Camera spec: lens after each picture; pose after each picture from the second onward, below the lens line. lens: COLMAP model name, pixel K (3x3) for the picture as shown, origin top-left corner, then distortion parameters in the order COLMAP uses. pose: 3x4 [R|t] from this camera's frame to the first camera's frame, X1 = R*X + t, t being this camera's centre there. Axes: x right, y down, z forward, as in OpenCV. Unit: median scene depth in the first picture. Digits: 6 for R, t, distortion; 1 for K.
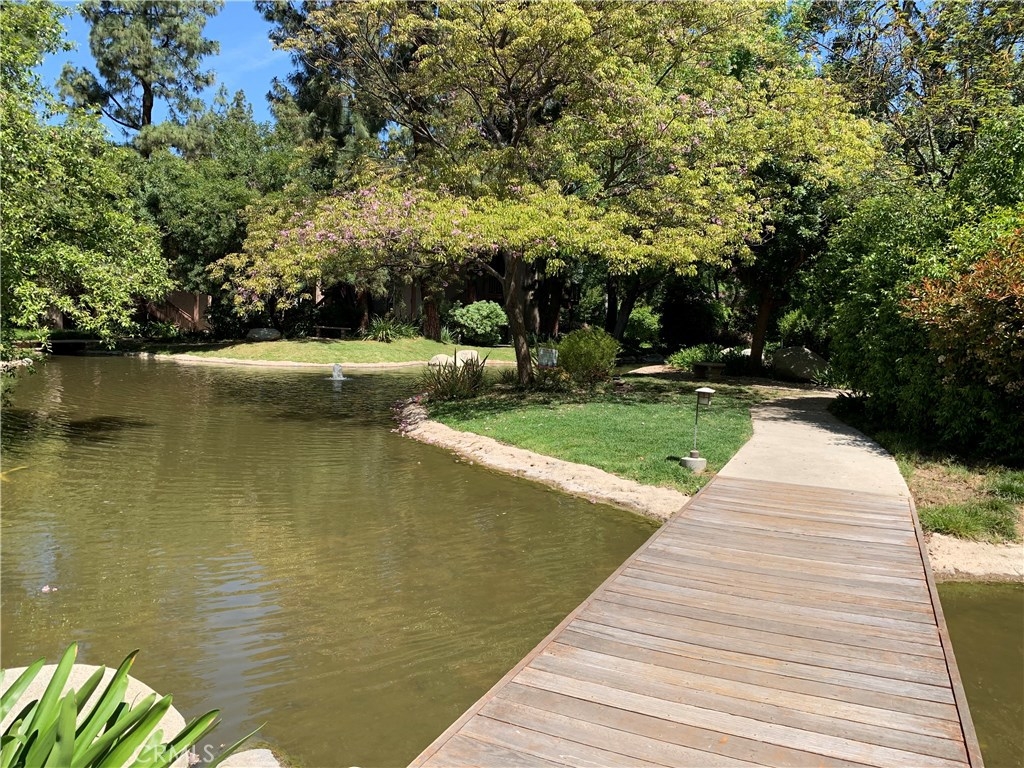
lens RADIAL K [[763.8, 0, 509.5], [0, 763.8, 376.0], [0, 0, 1]] dist [0.032492, -0.064858]
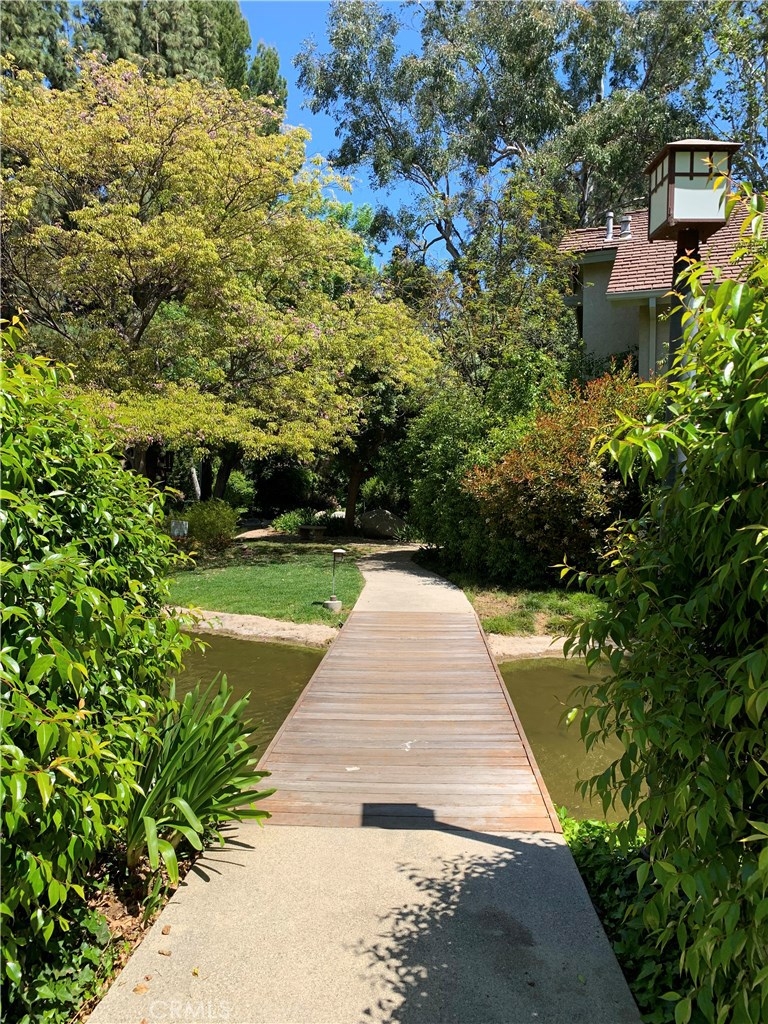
lens RADIAL K [[763.8, 0, 384.0], [0, 763.8, 512.0], [0, 0, 1]] dist [0.032492, -0.064858]
pose [[0.927544, -0.036470, 0.371929, -0.121887], [0.048871, 0.998517, -0.023968, -0.010139], [-0.370504, 0.040407, 0.927952, -0.211354]]
